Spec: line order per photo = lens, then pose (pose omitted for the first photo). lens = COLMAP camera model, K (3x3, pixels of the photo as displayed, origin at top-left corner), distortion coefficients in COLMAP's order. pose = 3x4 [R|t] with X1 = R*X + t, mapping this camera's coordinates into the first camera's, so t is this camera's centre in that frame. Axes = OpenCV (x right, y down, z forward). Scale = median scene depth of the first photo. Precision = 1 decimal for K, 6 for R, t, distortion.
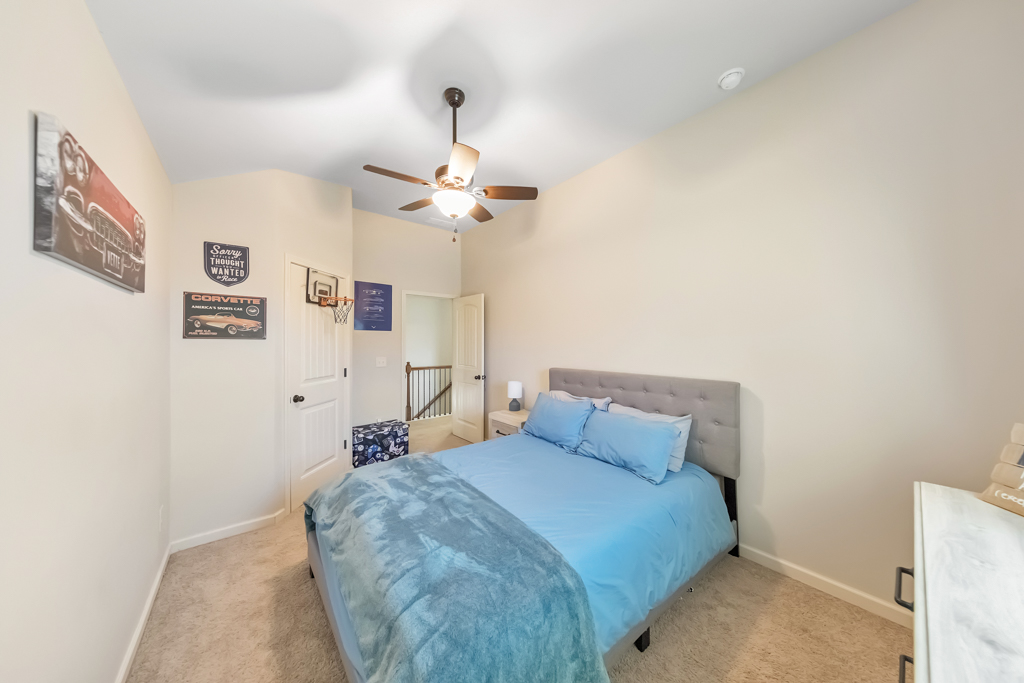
lens RADIAL K [[326.9, 0, 517.5], [0, 326.9, 339.4], [0, 0, 1]] dist [0.006658, -0.000382]
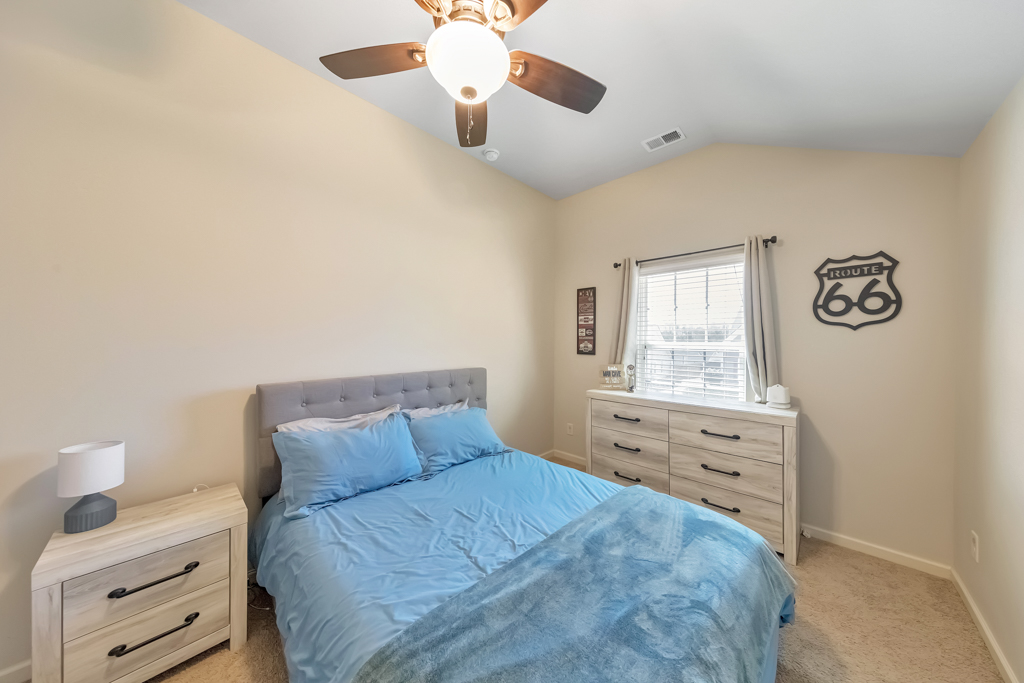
lens RADIAL K [[326.9, 0, 513.4], [0, 326.9, 341.0], [0, 0, 1]] dist [0.006658, -0.000382]
pose [[-0.124248, 0.005311, 0.992237, -0.633885], [-0.012653, 0.999896, -0.006937, 0.017733], [-0.992170, -0.013417, -0.124168, 0.873321]]
